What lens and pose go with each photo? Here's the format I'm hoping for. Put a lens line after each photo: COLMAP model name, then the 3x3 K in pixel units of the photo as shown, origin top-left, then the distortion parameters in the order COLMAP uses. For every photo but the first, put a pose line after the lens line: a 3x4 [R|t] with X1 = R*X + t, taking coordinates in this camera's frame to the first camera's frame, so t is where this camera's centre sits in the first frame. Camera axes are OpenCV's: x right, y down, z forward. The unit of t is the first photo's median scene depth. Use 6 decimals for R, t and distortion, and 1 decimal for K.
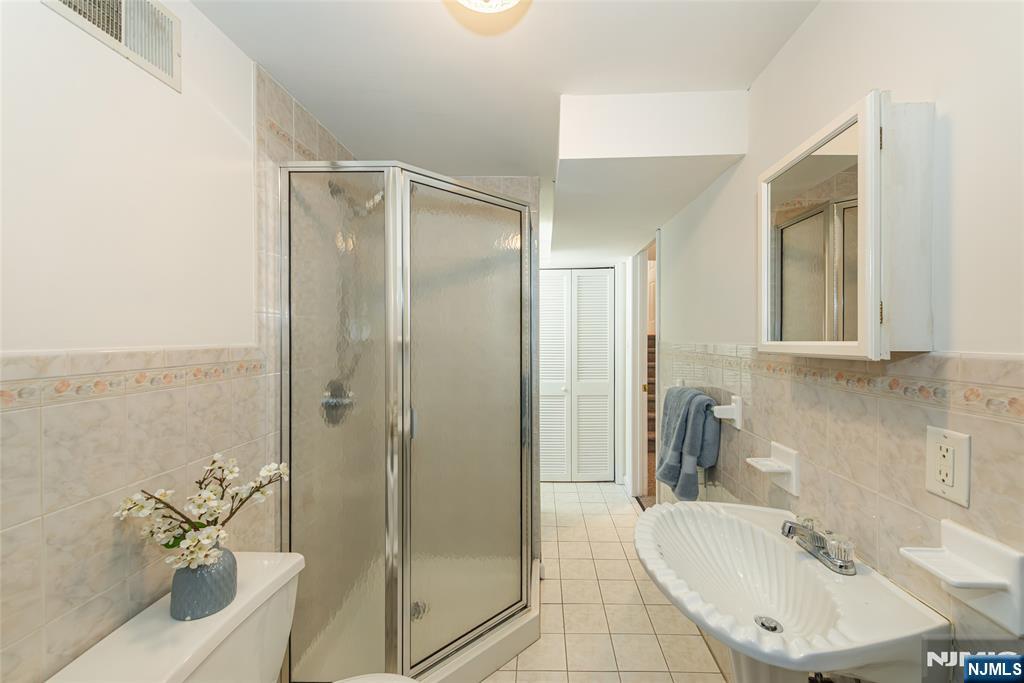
lens RADIAL K [[409.2, 0, 510.0], [0, 409.2, 336.3], [0, 0, 1]] dist [0.002378, -0.000131]
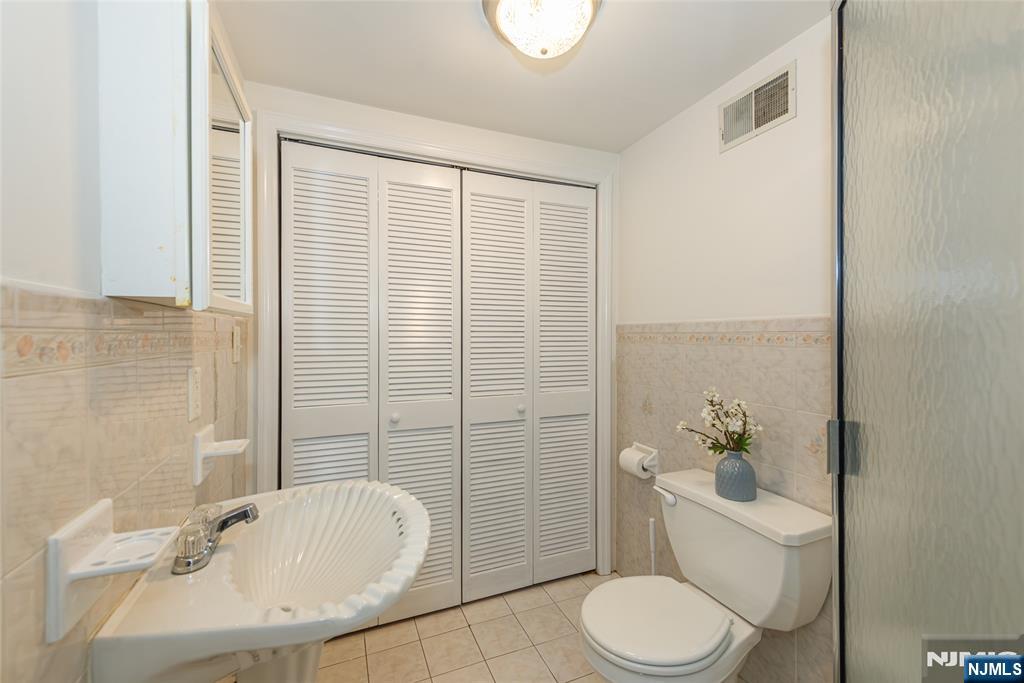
lens RADIAL K [[409.2, 0, 510.0], [0, 409.2, 336.3], [0, 0, 1]] dist [0.002378, -0.000131]
pose [[-0.909149, -0.006428, -0.416421, 0.571621], [-0.006366, 0.999979, -0.001537, 0.104801], [0.416421, 0.001253, -0.909171, 1.968600]]
